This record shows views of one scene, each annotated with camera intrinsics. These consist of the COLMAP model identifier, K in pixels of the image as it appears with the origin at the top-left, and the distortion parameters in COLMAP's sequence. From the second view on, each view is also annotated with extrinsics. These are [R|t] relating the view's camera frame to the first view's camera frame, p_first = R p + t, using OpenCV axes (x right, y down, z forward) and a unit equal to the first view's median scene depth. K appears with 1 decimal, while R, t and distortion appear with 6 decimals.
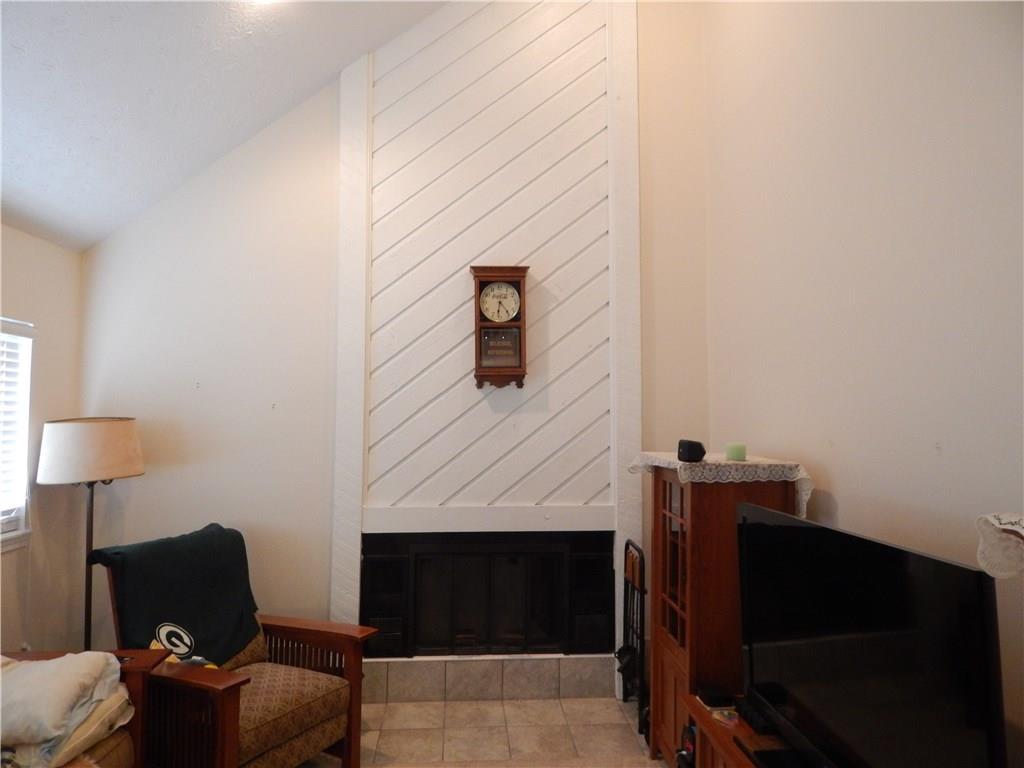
lens RADIAL K [[695.7, 0, 512.0], [0, 695.7, 384.0], [0, 0, 1]] dist [0.163386, 0.000345]
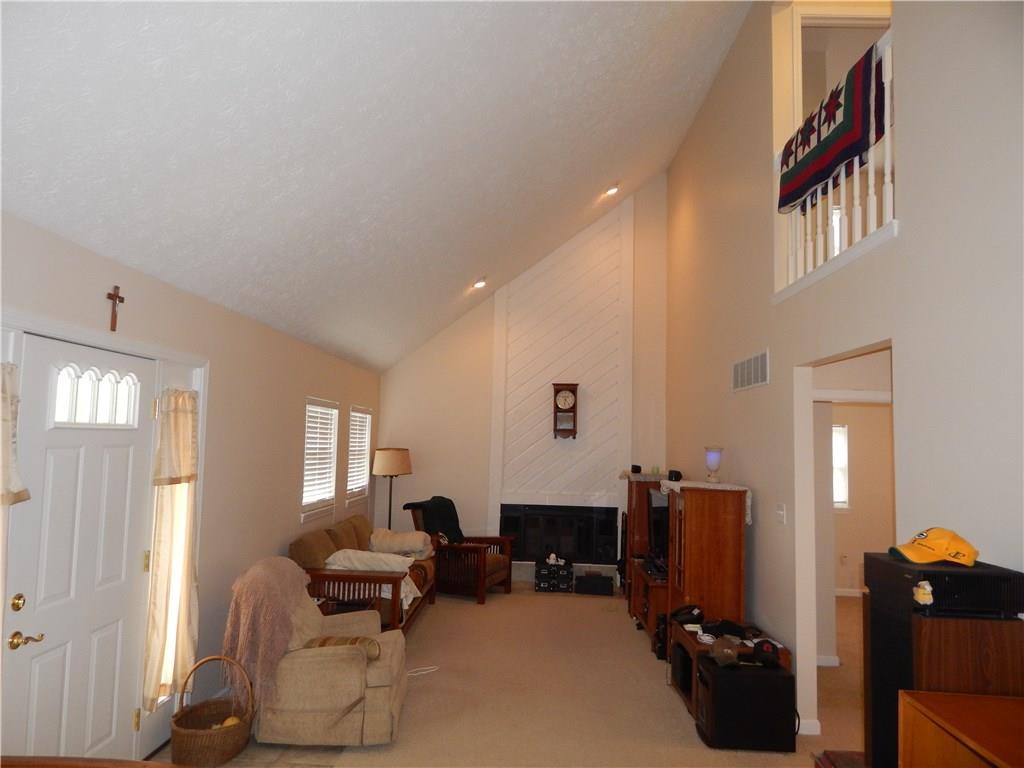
lens RADIAL K [[695.7, 0, 512.0], [0, 695.7, 384.0], [0, 0, 1]] dist [0.163386, 0.000345]
pose [[0.993347, 0.013501, -0.114364, 0.065813], [-0.017666, 0.999214, -0.035484, -0.085202], [0.113795, 0.037269, 0.992805, -1.178957]]
